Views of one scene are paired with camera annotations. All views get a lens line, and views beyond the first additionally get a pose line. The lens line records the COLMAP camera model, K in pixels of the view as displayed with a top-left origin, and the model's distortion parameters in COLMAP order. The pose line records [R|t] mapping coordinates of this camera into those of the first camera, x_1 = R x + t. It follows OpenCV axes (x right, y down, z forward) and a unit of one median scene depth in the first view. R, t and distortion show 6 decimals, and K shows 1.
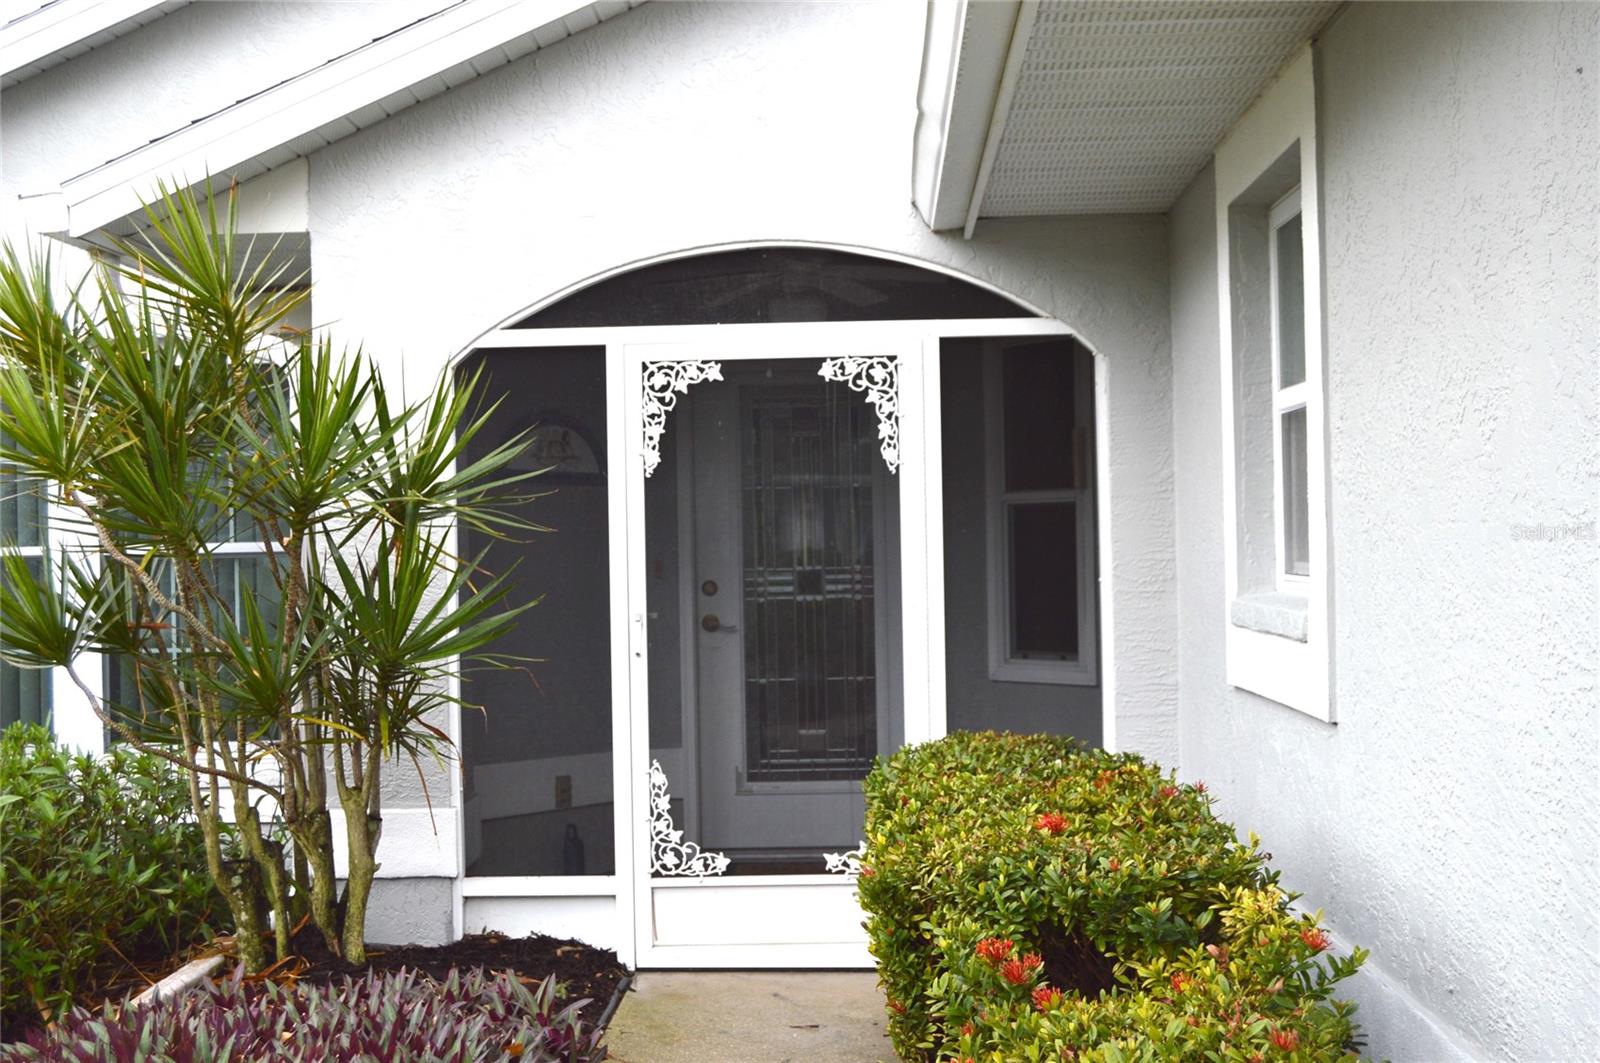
lens RADIAL K [[2105.0, 0, 797.1], [0, 2105.0, 534.4], [0, 0, 1]] dist [0.003207, 0.000000]
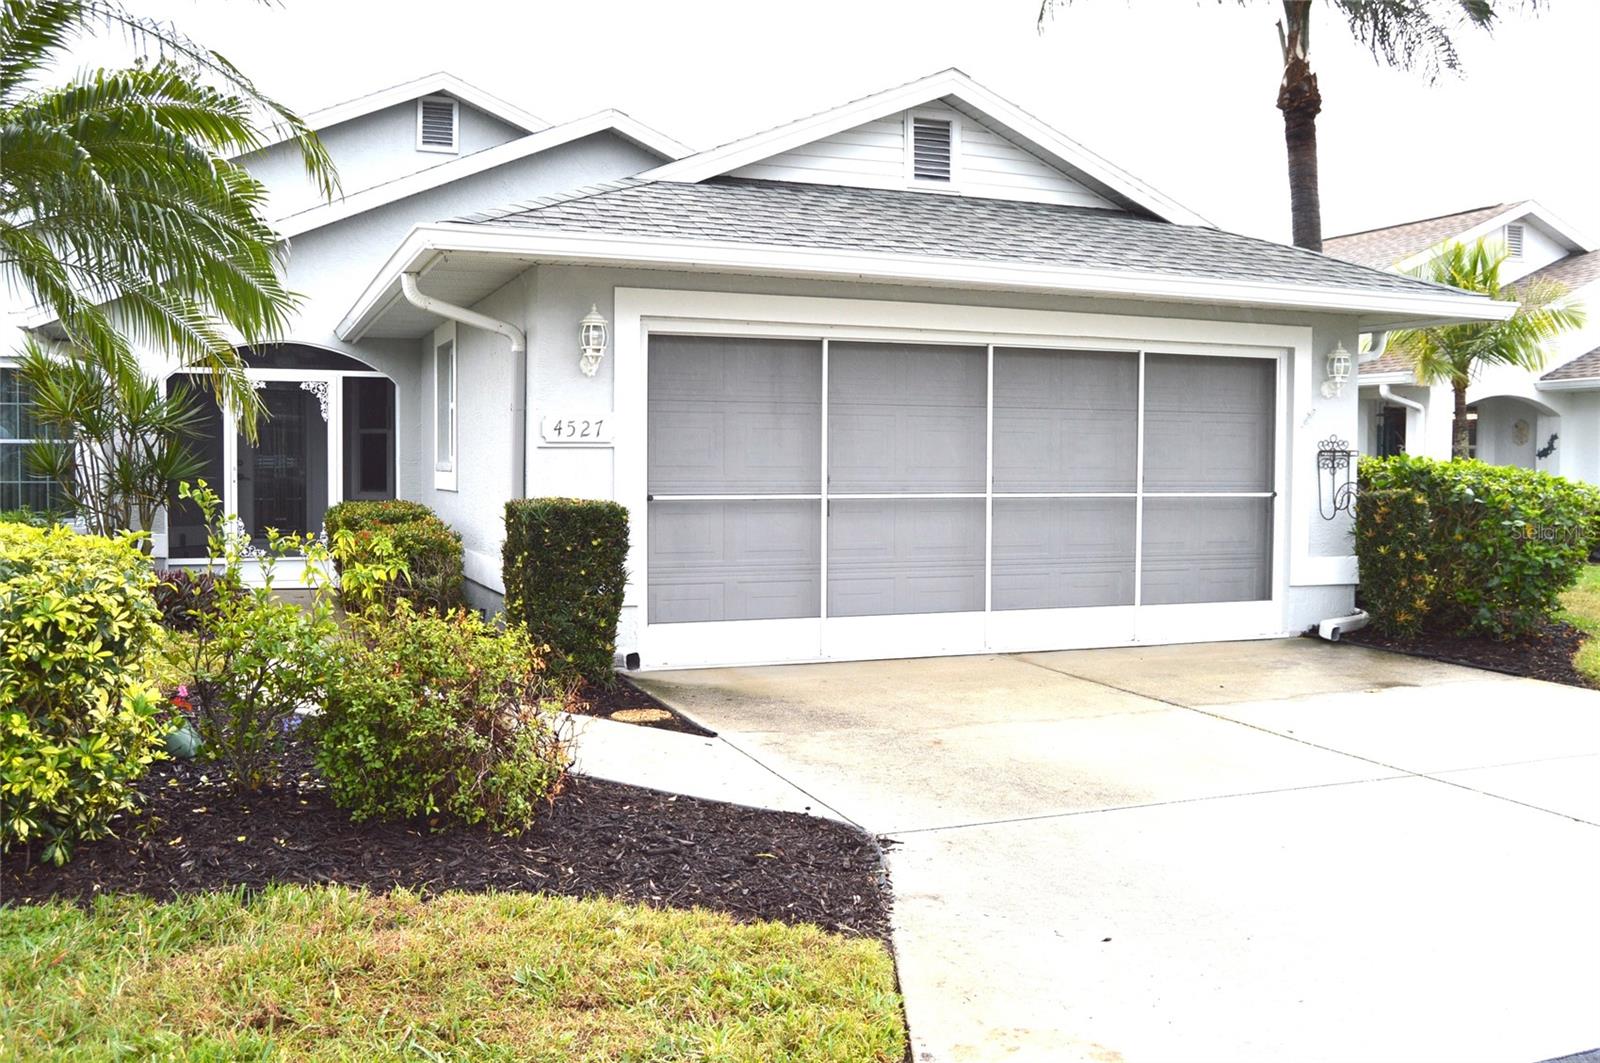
lens RADIAL K [[1494.8, 0, 798.3], [0, 1494.8, 534.6], [0, 0, 1]] dist [-0.080131, 0.000000]
pose [[0.915332, 0.012657, 0.402501, -0.182018], [-0.030868, 0.998770, 0.038790, 0.027648], [-0.401515, -0.047930, 0.914597, -1.175609]]
